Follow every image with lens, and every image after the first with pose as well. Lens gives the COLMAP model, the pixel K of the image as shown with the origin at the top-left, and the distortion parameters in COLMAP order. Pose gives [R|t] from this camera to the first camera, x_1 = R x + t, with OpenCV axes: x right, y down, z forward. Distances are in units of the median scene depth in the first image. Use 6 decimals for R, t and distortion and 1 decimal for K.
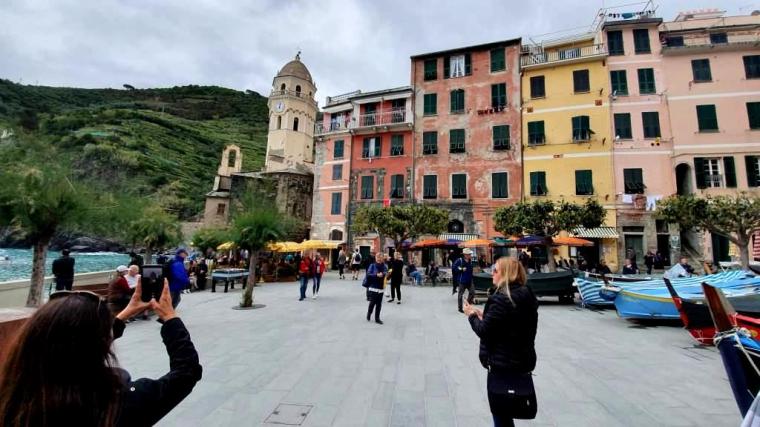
lens RADIAL K [[309.2, 0, 380.0], [0, 309.2, 213.5], [0, 0, 1]] dist [0.000976, -0.000023]
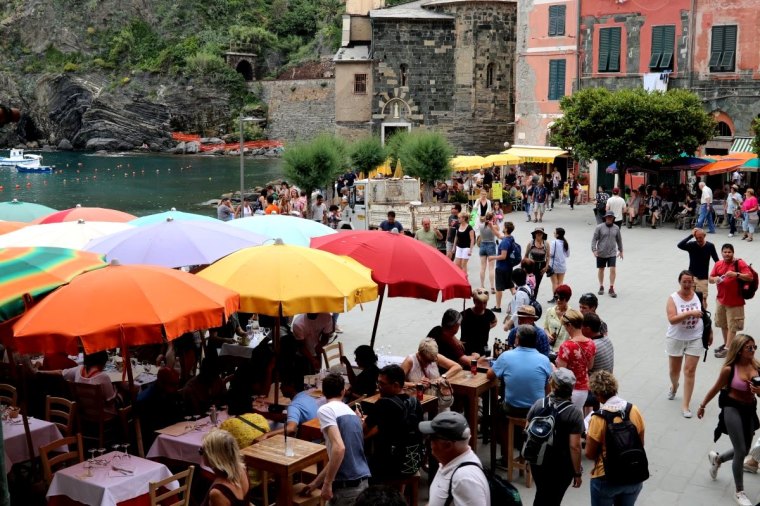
lens RADIAL K [[858.4, 0, 381.0], [0, 858.4, 274.4], [0, 0, 1]] dist [-0.142286, 0.172450]
pose [[0.912416, 0.043589, -0.406937, 0.139531], [0.074795, 0.959807, 0.270511, -0.089976], [0.402372, -0.277256, 0.872483, -0.369495]]
